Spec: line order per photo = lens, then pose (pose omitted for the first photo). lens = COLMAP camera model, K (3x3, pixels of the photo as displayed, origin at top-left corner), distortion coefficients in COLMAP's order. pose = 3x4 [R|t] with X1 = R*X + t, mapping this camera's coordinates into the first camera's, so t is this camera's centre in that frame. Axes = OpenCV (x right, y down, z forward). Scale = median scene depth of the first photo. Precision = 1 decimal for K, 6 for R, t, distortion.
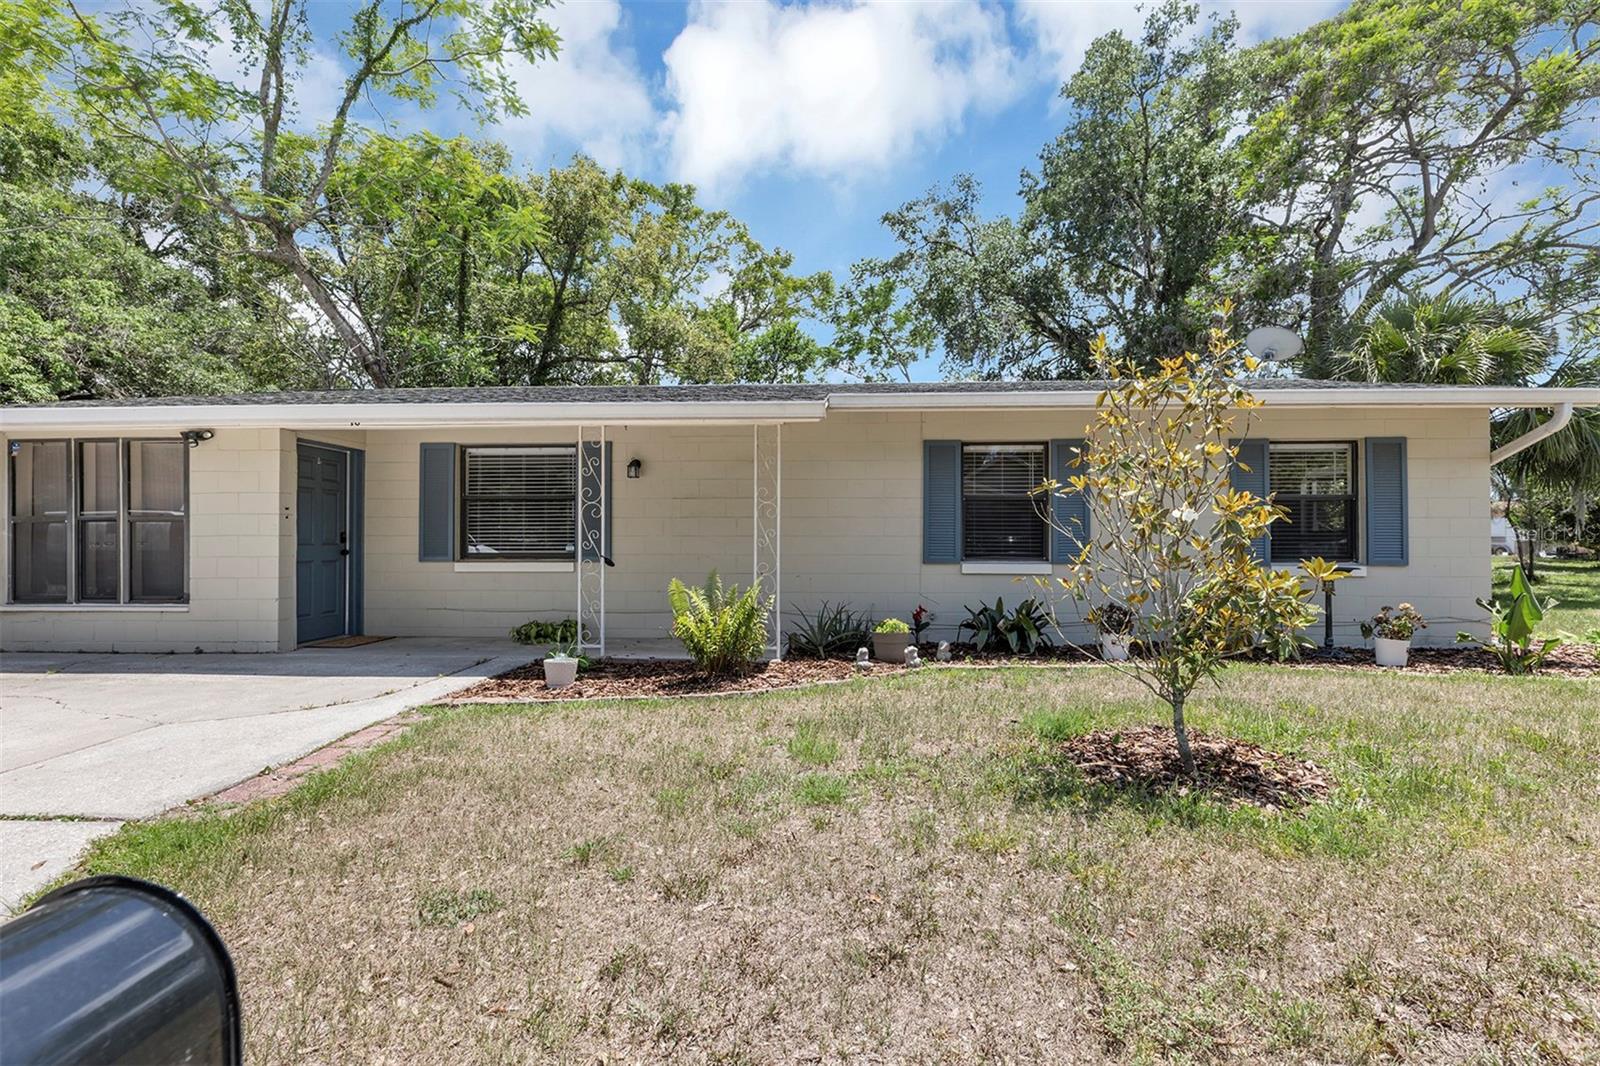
lens RADIAL K [[742.2, 0, 804.5], [0, 742.2, 528.1], [0, 0, 1]] dist [0.007159, 0.000847]
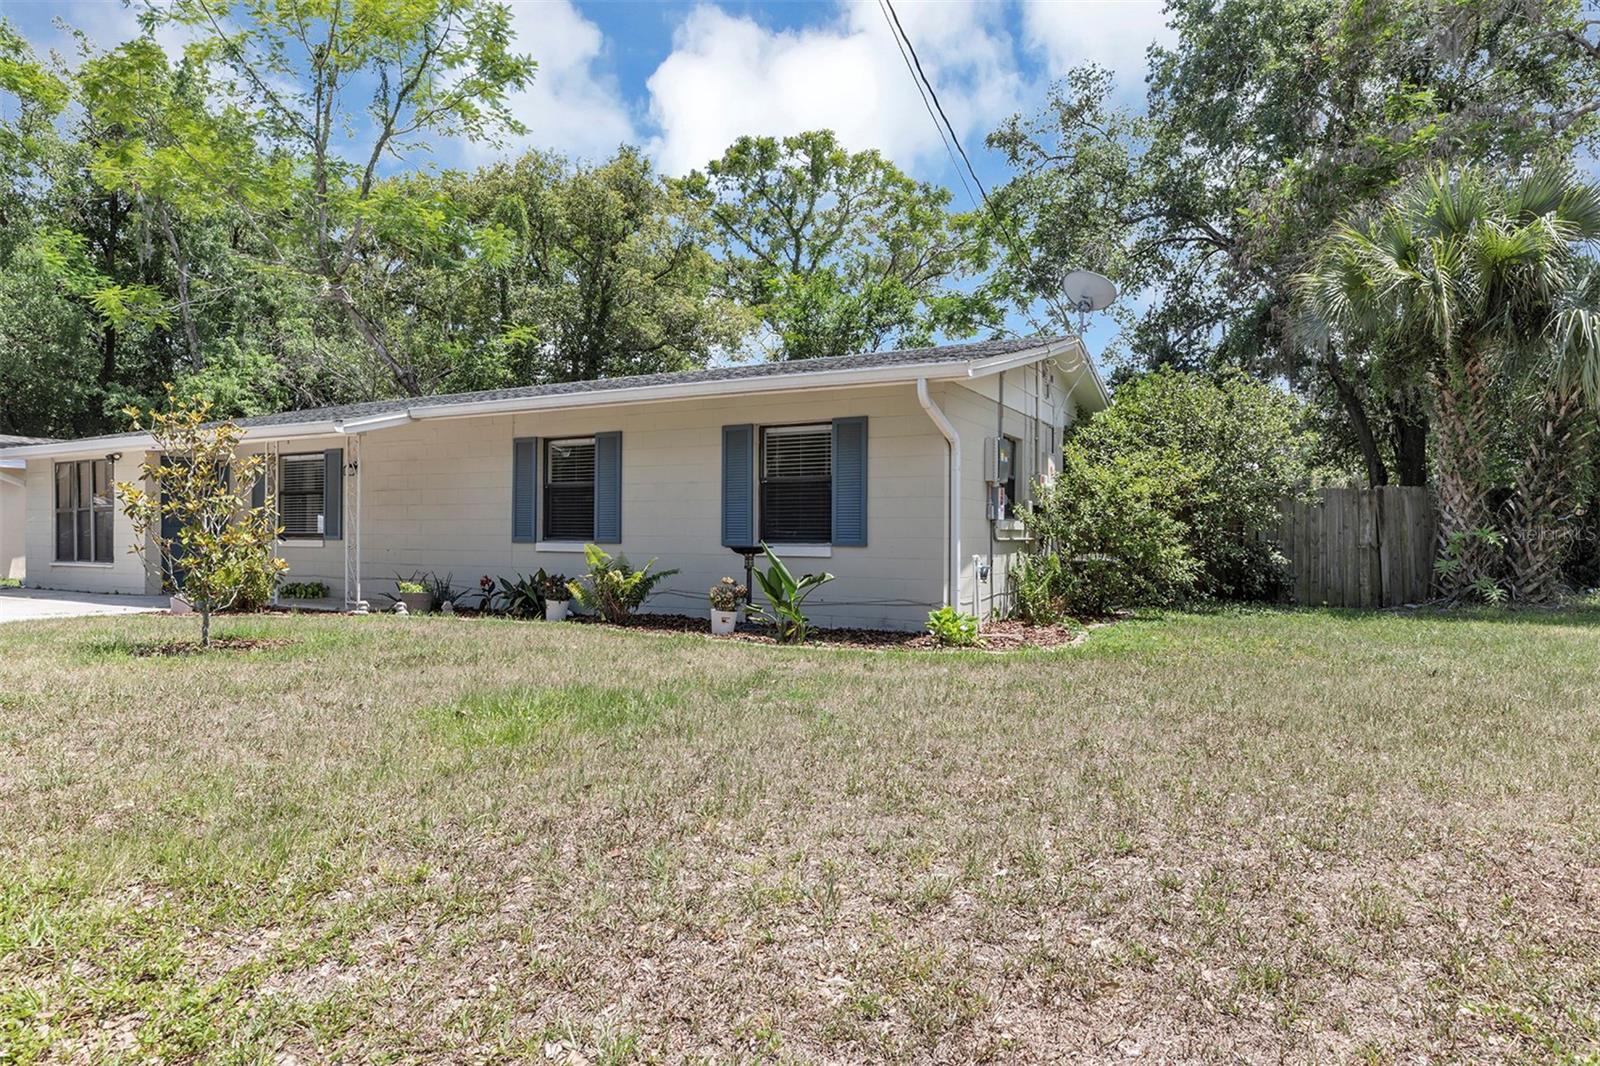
lens RADIAL K [[937.3, 0, 790.9], [0, 937.3, 536.3], [0, 0, 1]] dist [0.009118, -0.001580]
pose [[0.900171, 0.004334, -0.435515, 1.207906], [0.004761, 0.999793, 0.019789, 0.010757], [0.435511, -0.019887, 0.899964, -0.162571]]
